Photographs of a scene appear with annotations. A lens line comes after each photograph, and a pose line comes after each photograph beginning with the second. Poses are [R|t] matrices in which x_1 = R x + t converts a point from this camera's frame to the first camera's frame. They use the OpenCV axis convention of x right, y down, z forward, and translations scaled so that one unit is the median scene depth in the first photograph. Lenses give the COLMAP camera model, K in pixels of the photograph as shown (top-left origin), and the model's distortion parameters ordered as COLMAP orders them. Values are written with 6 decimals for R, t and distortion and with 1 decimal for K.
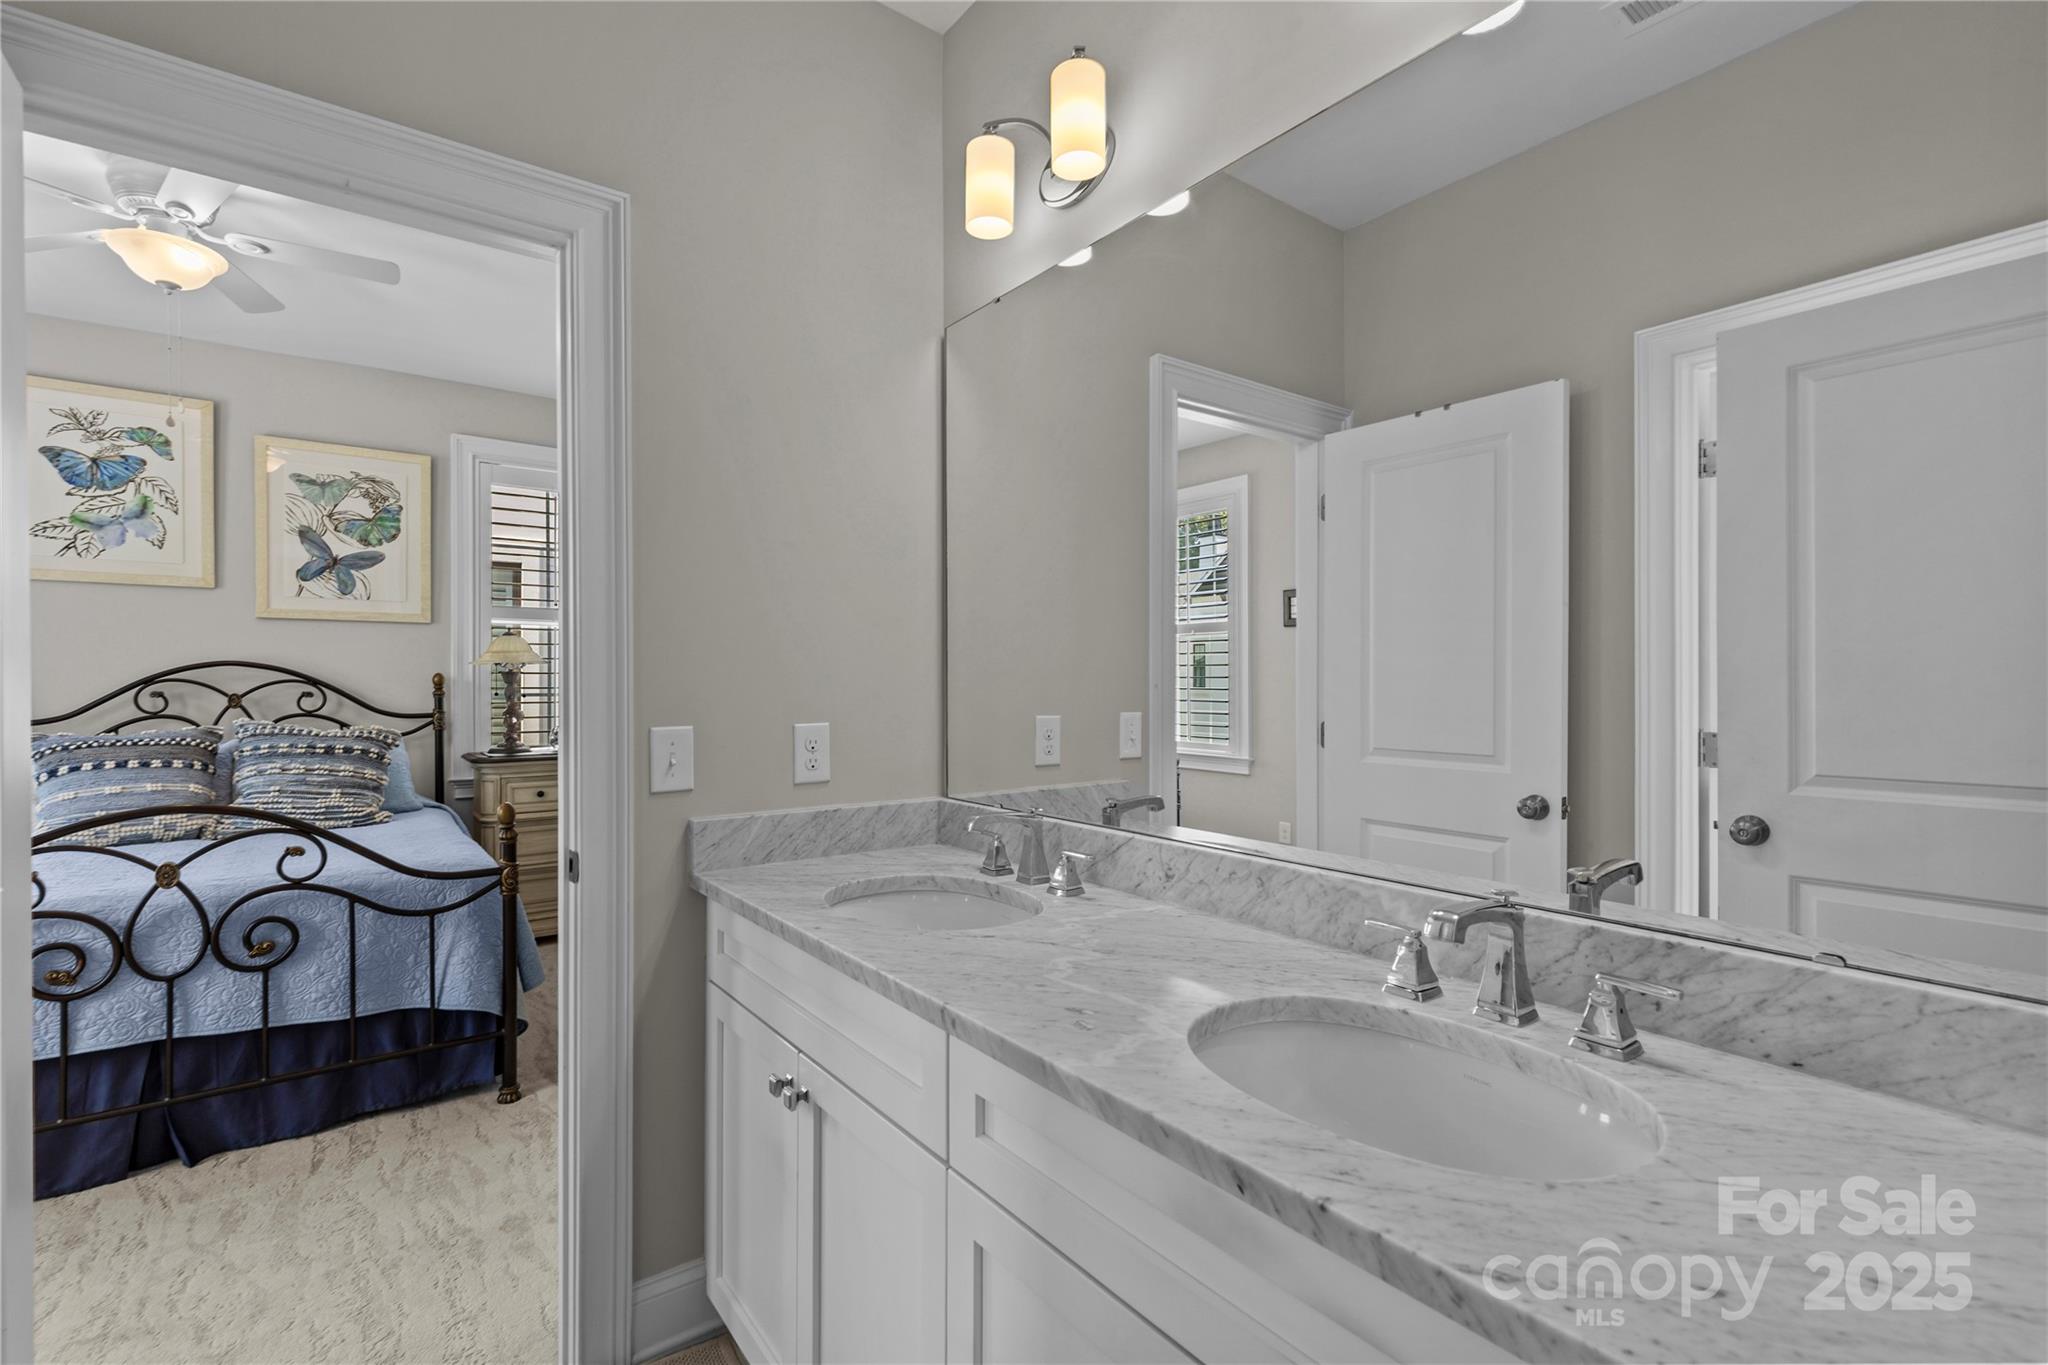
lens RADIAL K [[923.7, 0, 1015.0], [0, 923.7, 677.5], [0, 0, 1]] dist [0.008976, -0.000802]
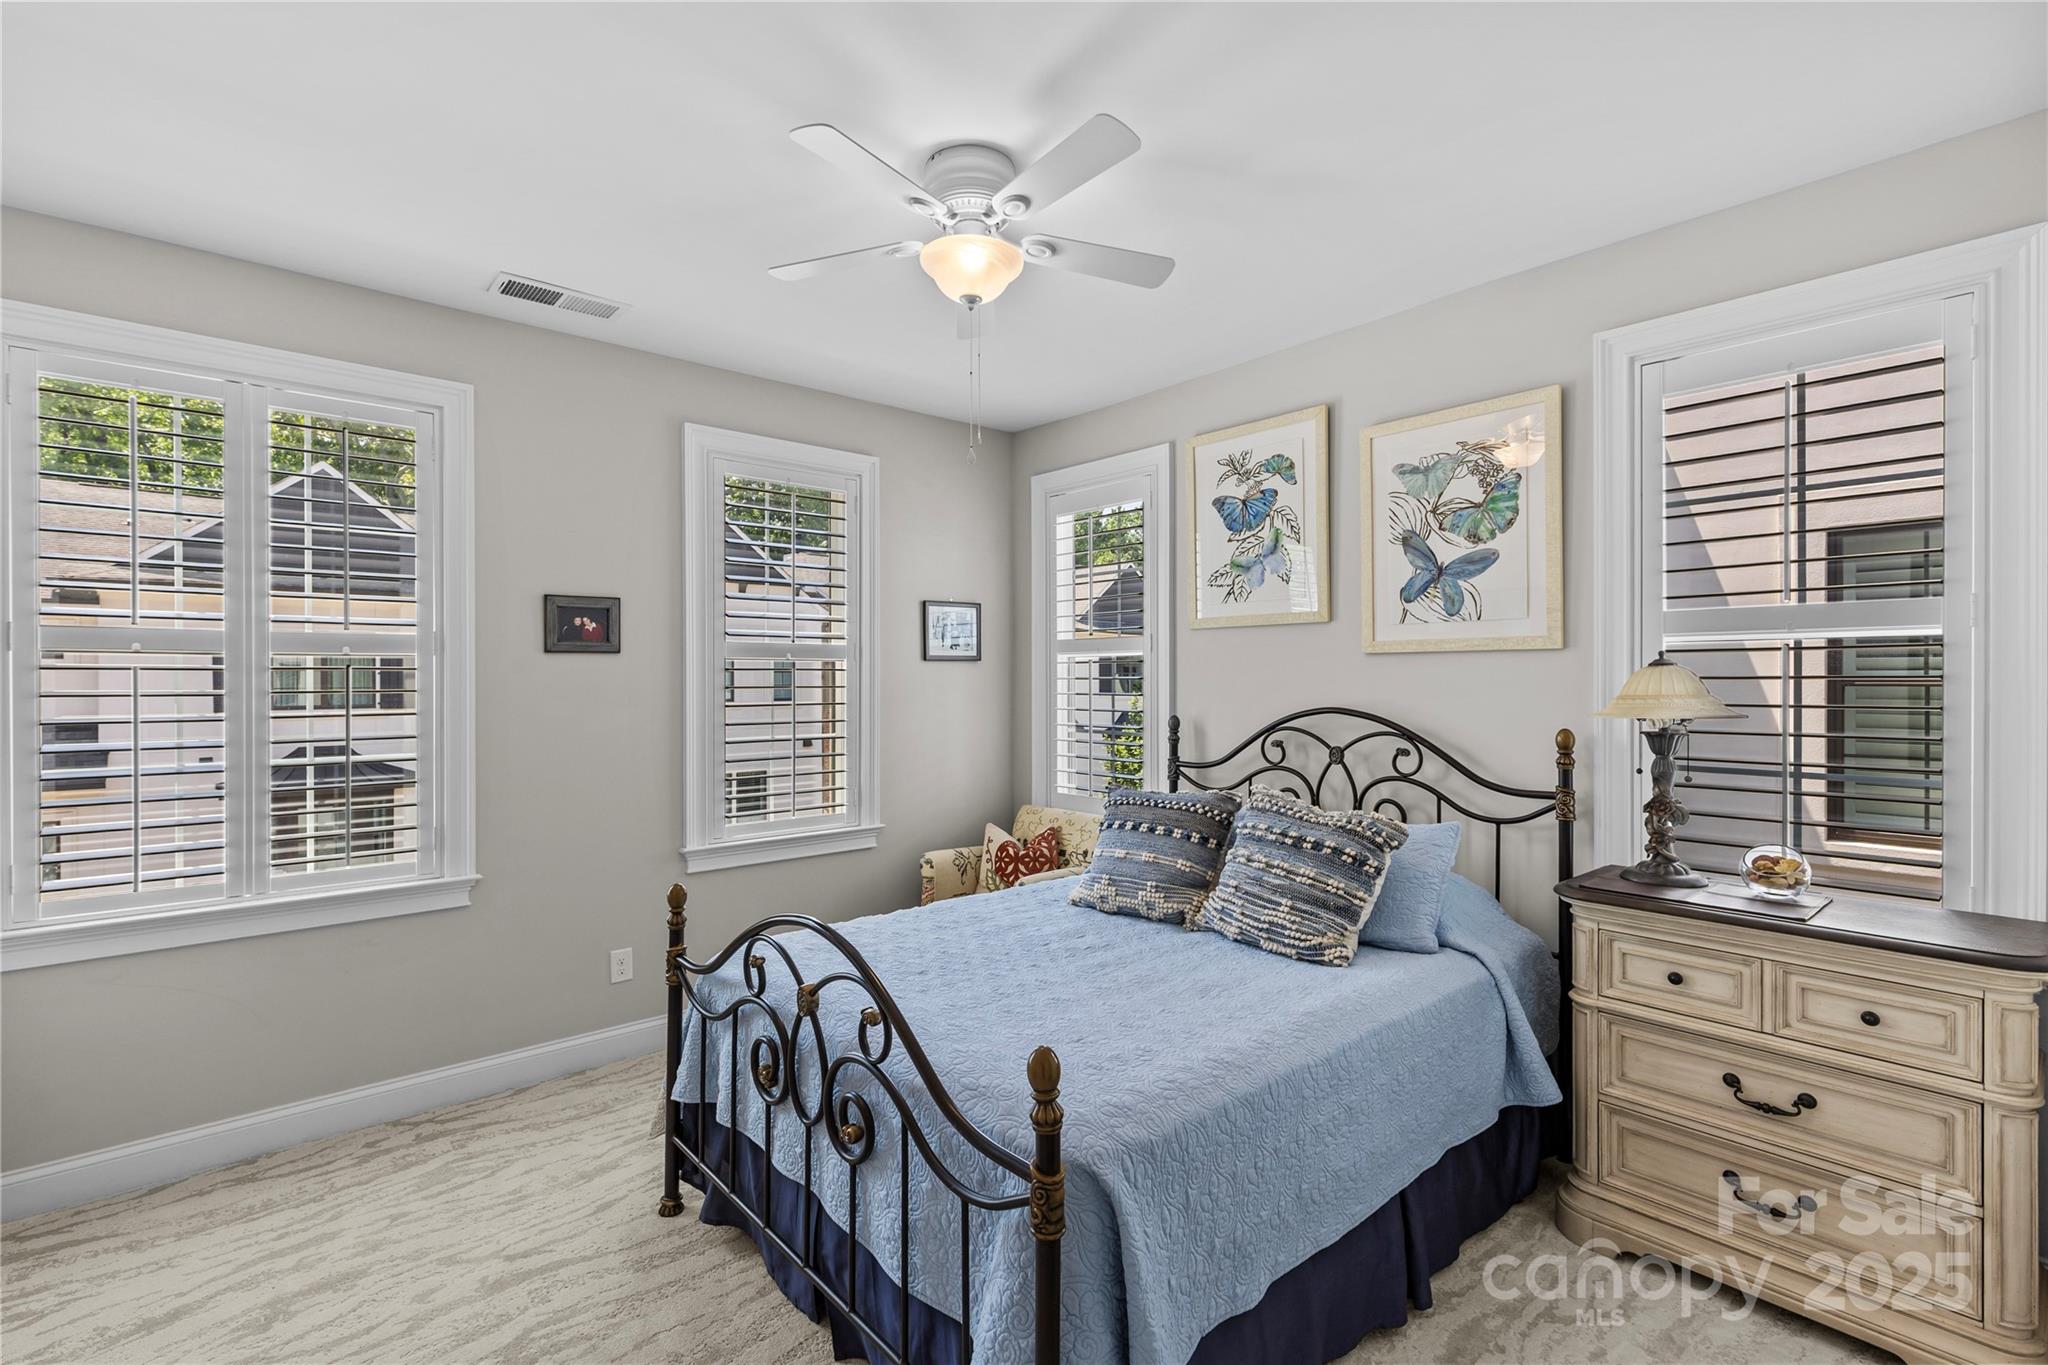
lens RADIAL K [[923.7, 0, 1015.0], [0, 923.7, 677.5], [0, 0, 1]] dist [0.008976, -0.000802]
pose [[0.076929, -0.005592, -0.997021, -0.033946], [0.005515, 0.999971, -0.005183, -0.041975], [0.997021, -0.005099, 0.076957, 0.646430]]
